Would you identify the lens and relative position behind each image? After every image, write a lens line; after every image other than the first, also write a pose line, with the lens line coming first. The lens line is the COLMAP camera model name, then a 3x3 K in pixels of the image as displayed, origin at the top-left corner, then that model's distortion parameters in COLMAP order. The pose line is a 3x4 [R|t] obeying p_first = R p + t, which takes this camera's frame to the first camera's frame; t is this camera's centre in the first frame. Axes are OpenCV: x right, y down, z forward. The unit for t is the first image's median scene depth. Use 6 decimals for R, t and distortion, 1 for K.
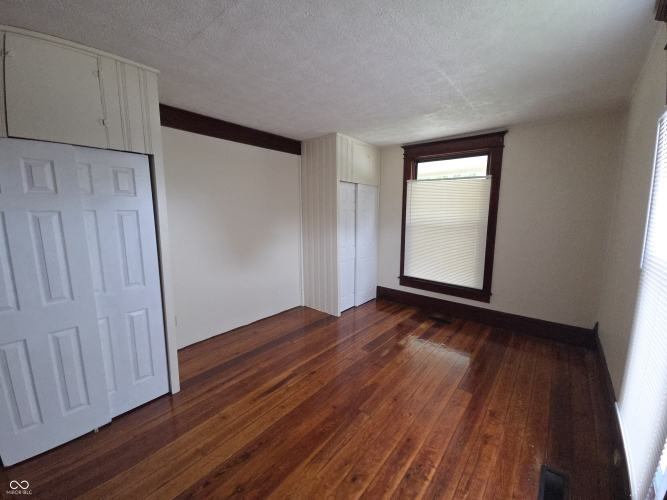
lens RADIAL K [[273.0, 0, 338.0], [0, 273.0, 247.3], [0, 0, 1]] dist [0.001686, -0.000297]
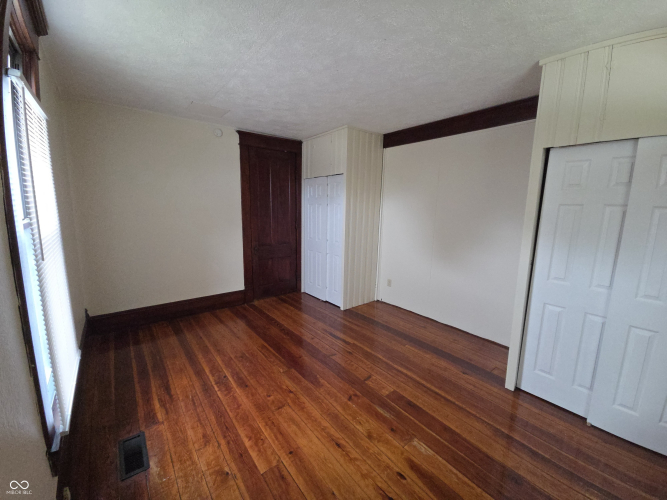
lens RADIAL K [[273.0, 0, 337.4], [0, 273.0, 248.4], [0, 0, 1]] dist [0.001686, -0.000297]
pose [[-0.205333, 0.145187, -0.967863, 0.962899], [-0.144578, 0.973585, 0.176717, -0.140828], [0.967954, 0.176217, -0.178918, 1.129156]]
